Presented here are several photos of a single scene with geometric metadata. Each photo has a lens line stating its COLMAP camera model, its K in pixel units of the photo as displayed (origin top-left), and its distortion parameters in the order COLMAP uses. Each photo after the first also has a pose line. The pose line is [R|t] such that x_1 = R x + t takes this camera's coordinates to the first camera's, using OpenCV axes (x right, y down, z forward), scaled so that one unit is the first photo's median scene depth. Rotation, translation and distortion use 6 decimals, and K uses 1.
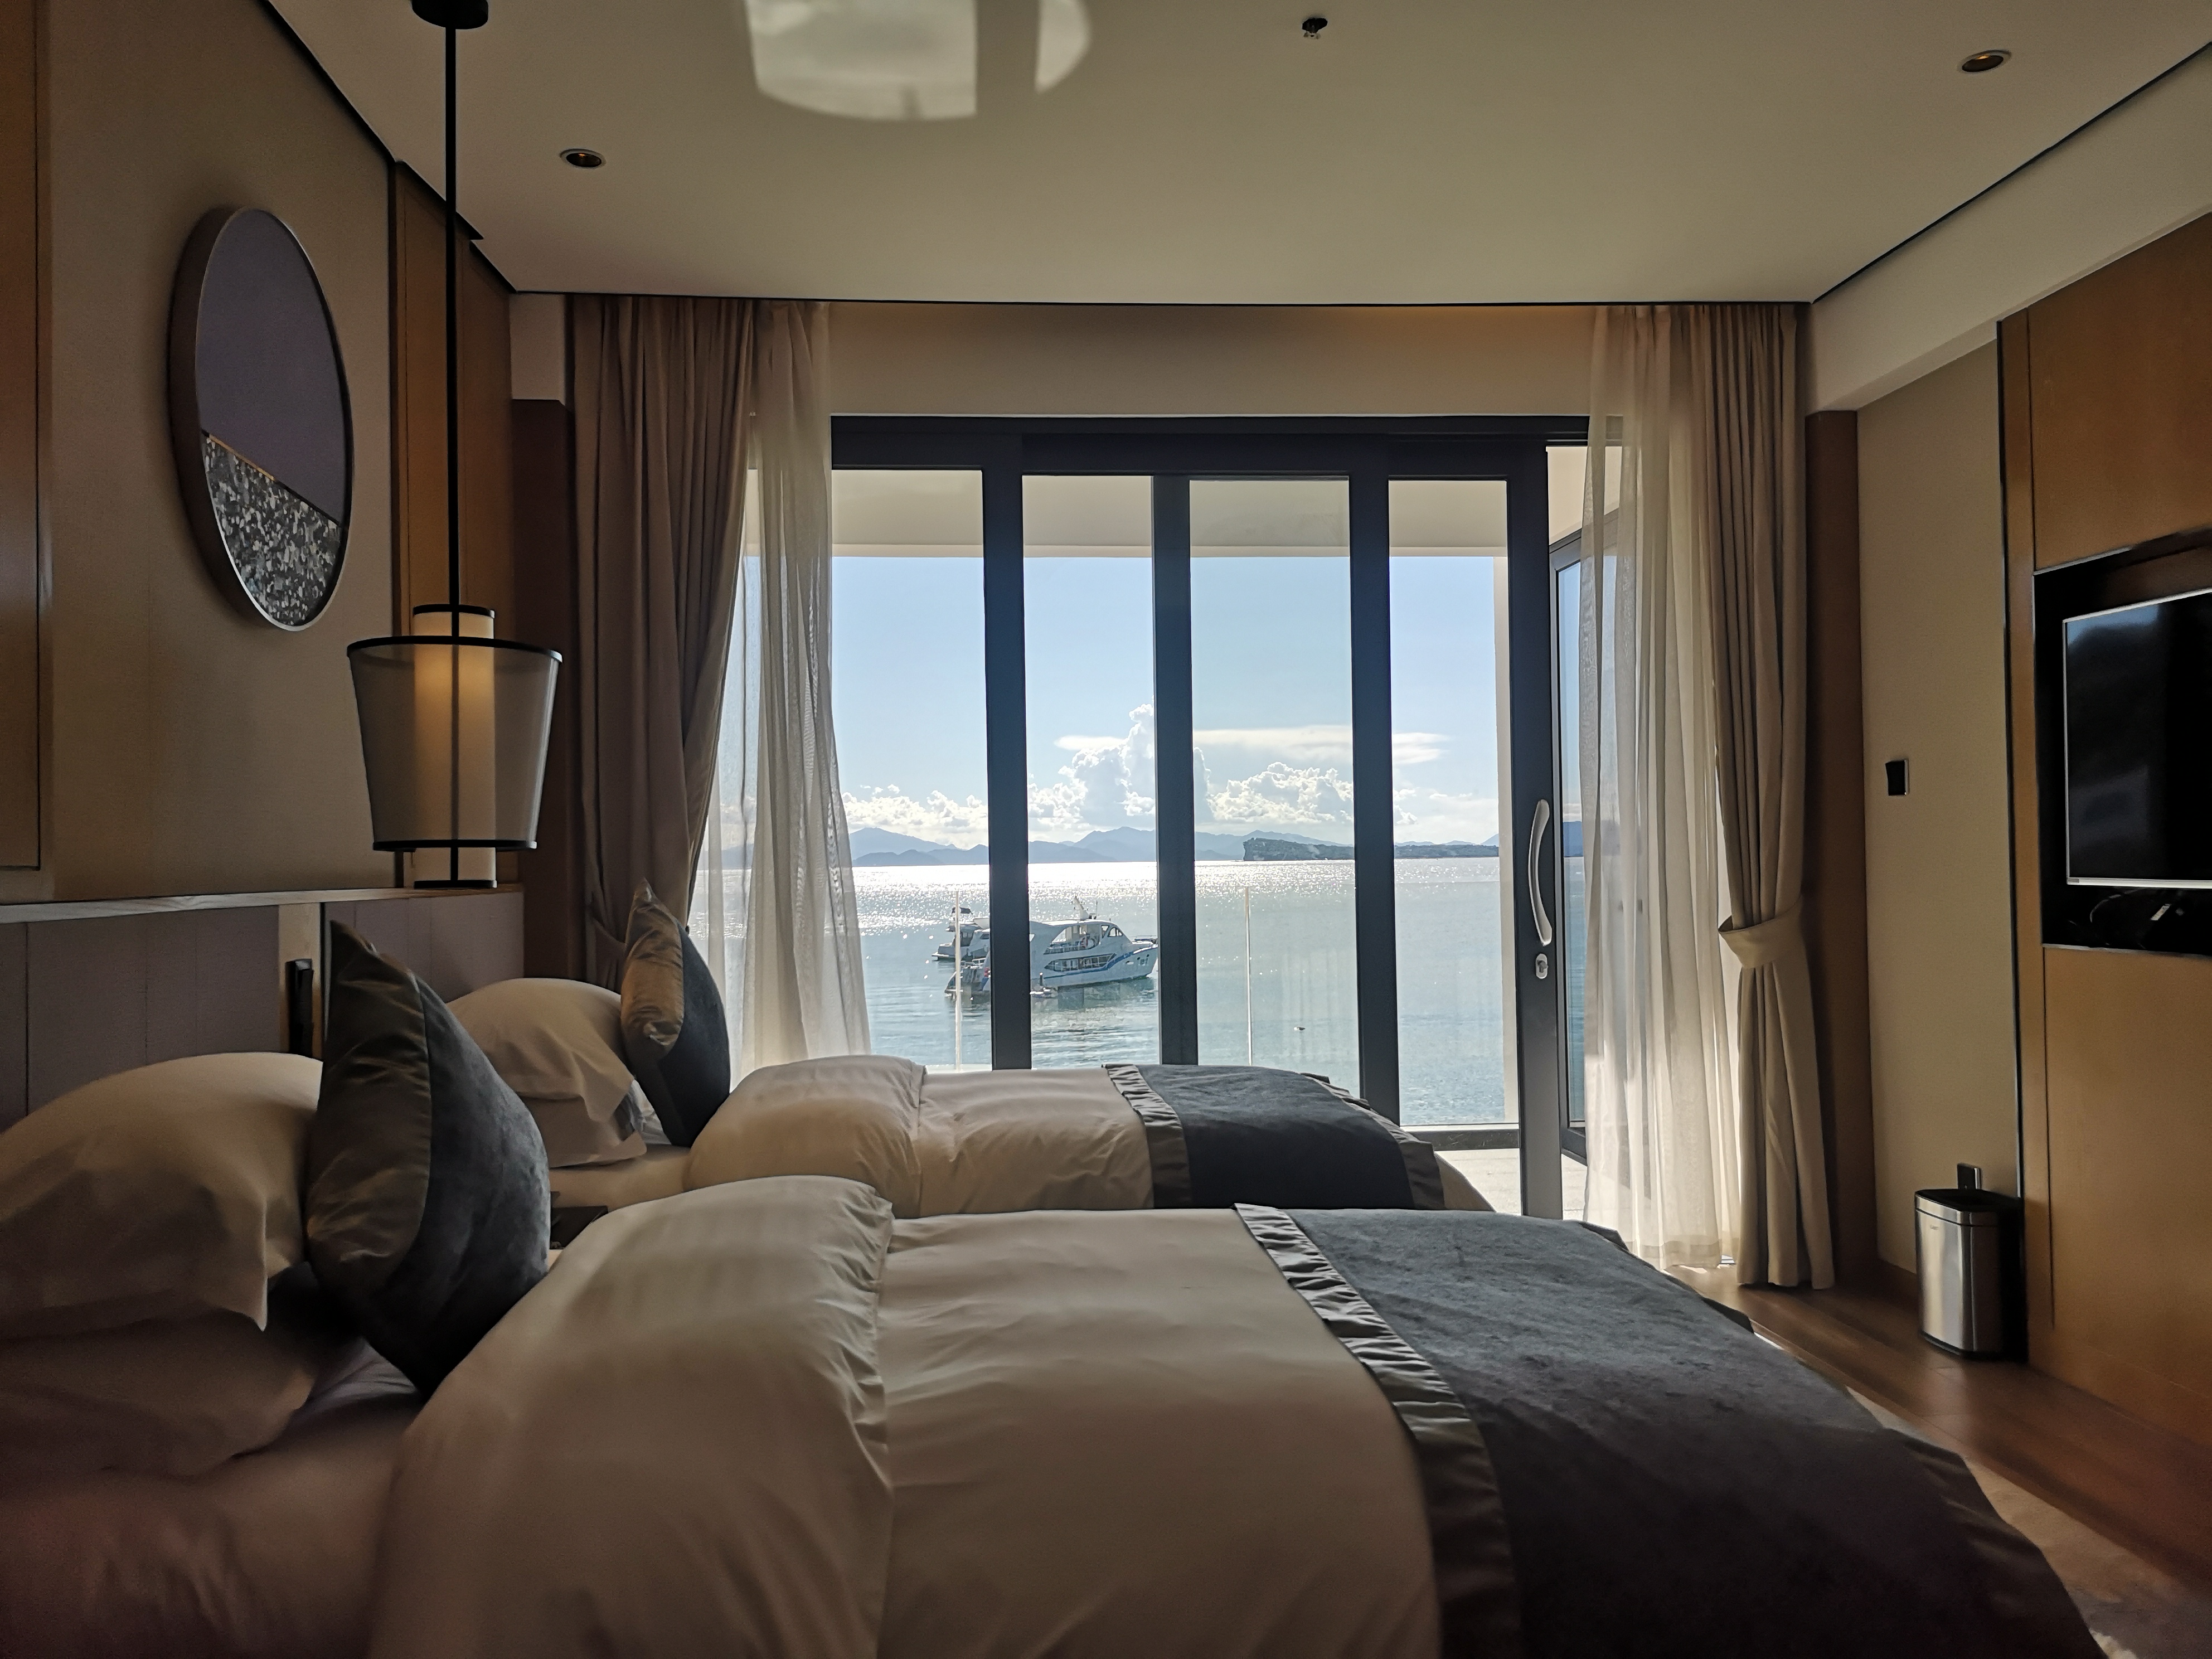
lens RADIAL K [[1732.9, 0, 1106.0], [0, 1732.9, 829.5], [0, 0, 1]] dist [0.100769, -0.116284]
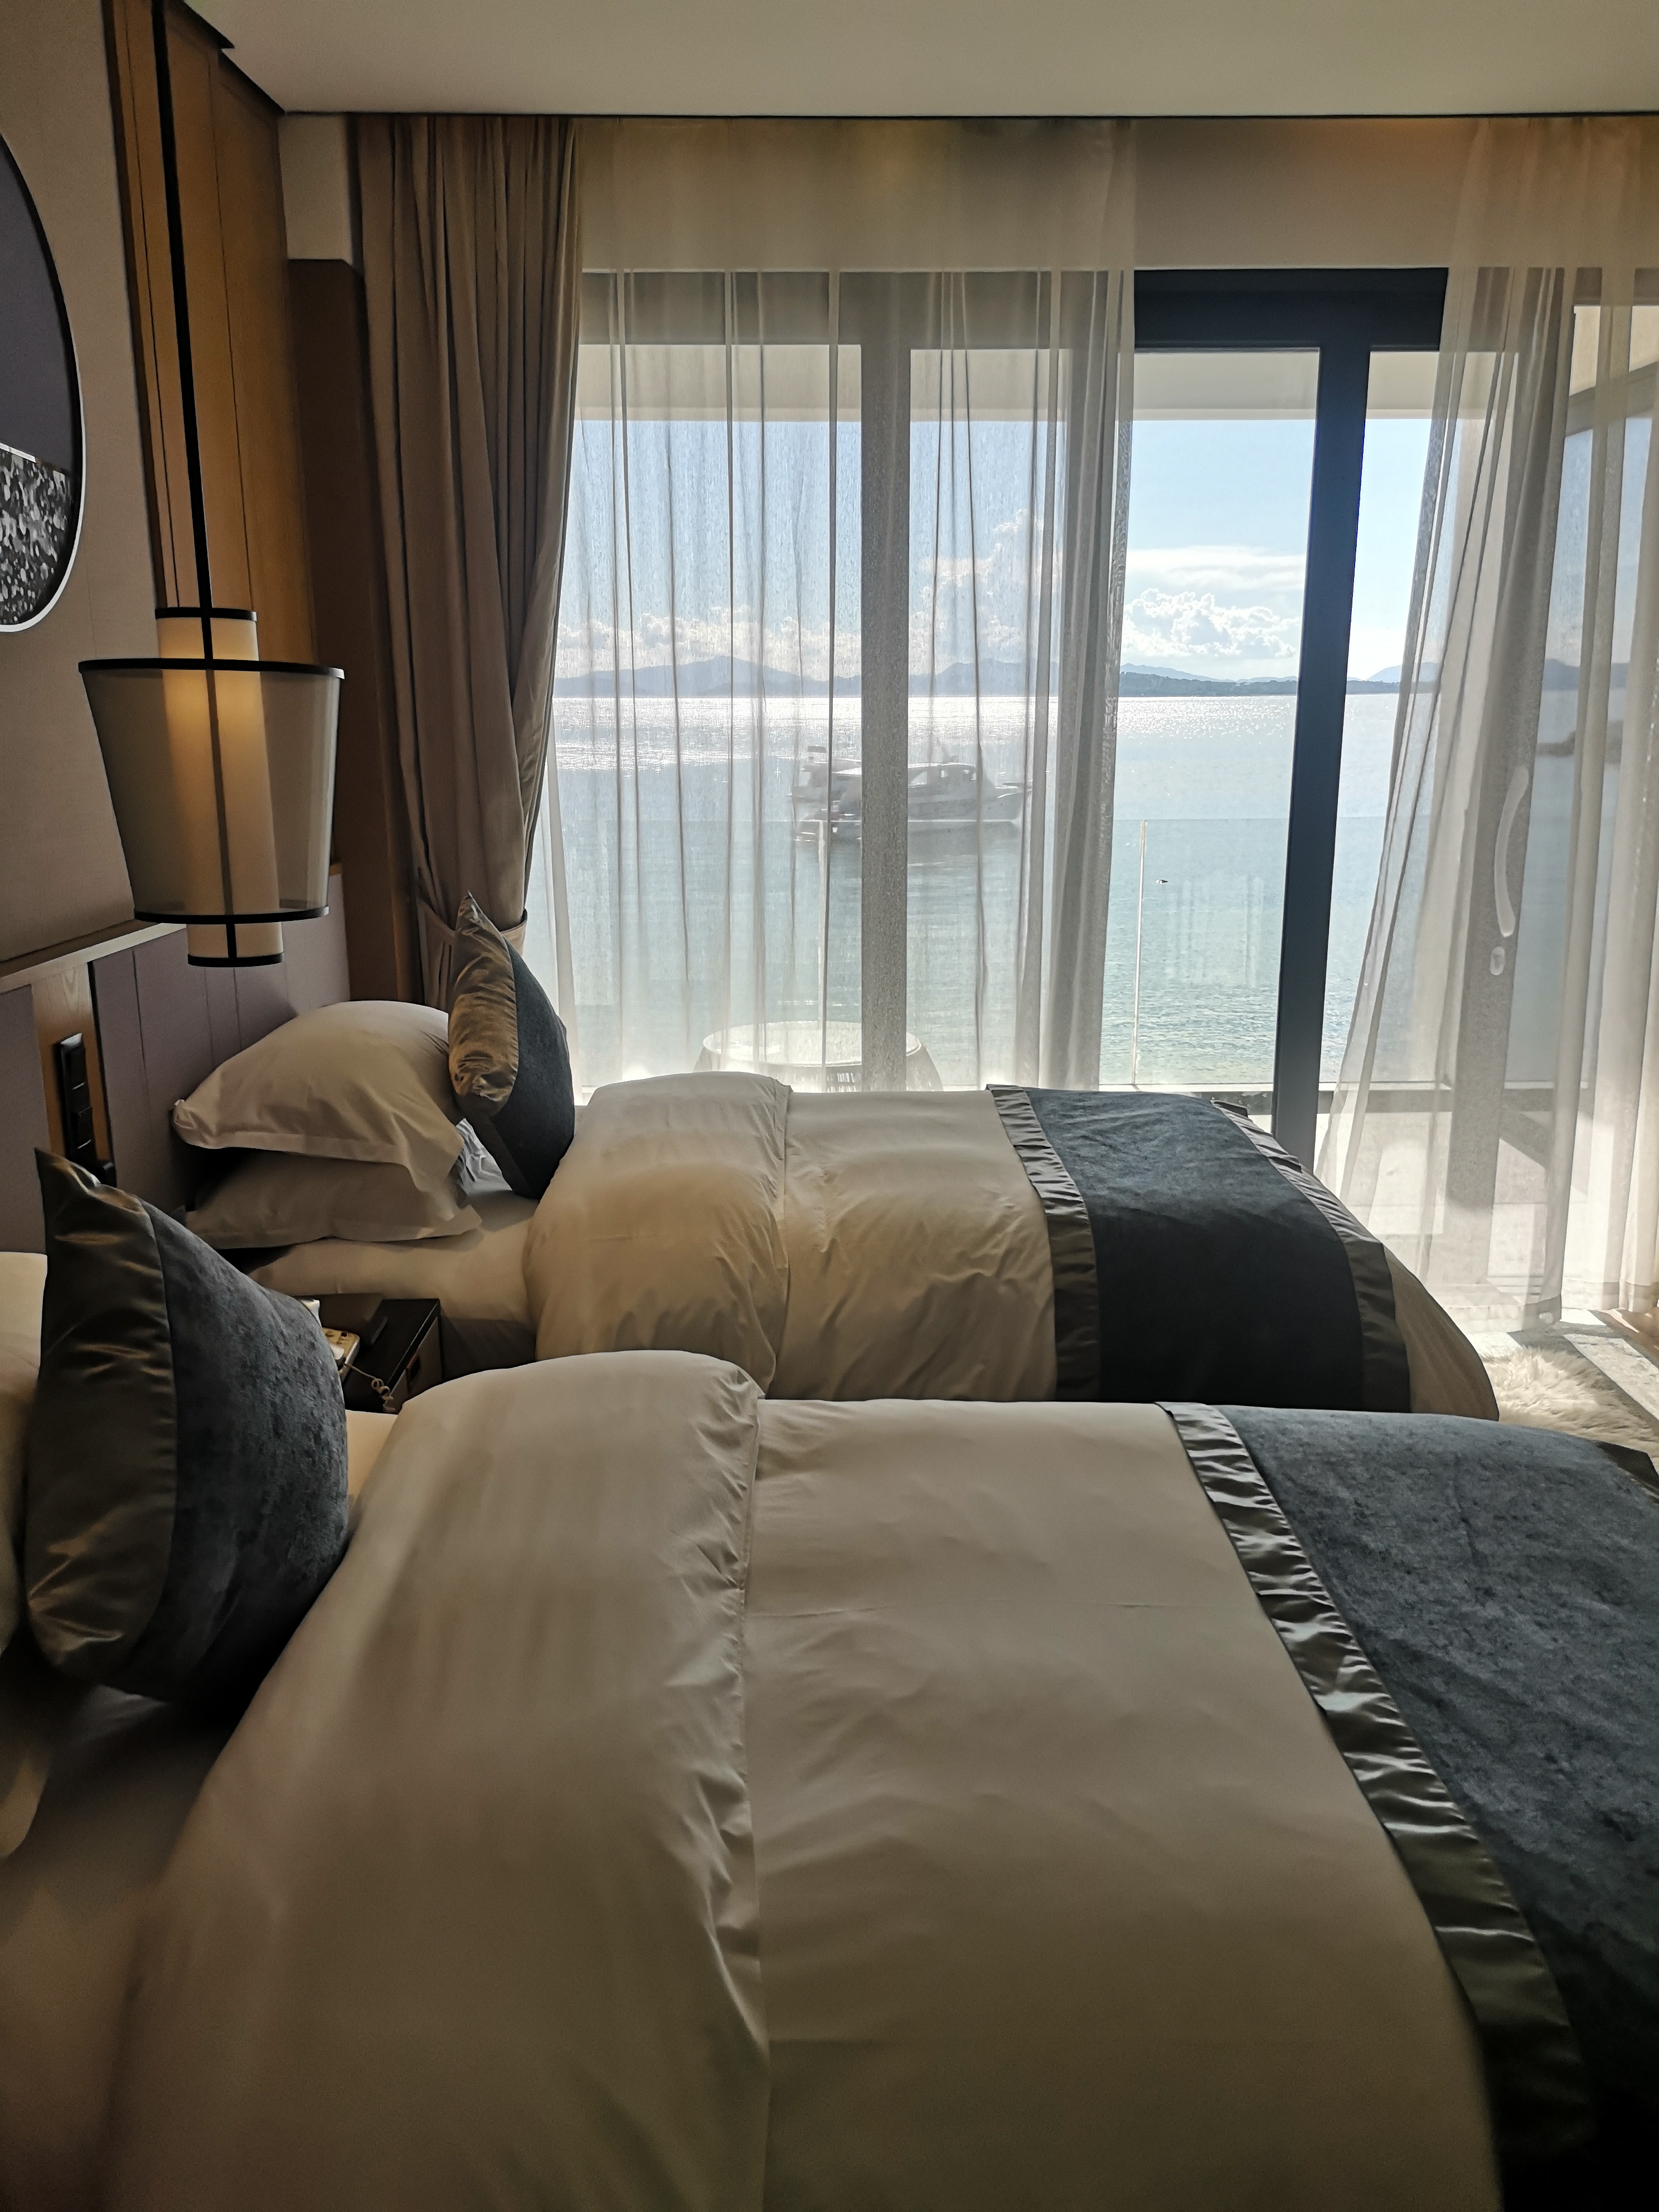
lens RADIAL K [[1732.9, 0, 839.8], [0, 1732.9, 1111.0], [0, 0, 1]] dist [0.100769, -0.116284]
pose [[0.997394, 0.029356, -0.065898, -0.025682], [-0.011829, 0.967645, 0.252037, -0.100886], [0.071164, -0.250601, 0.965471, 0.180773]]
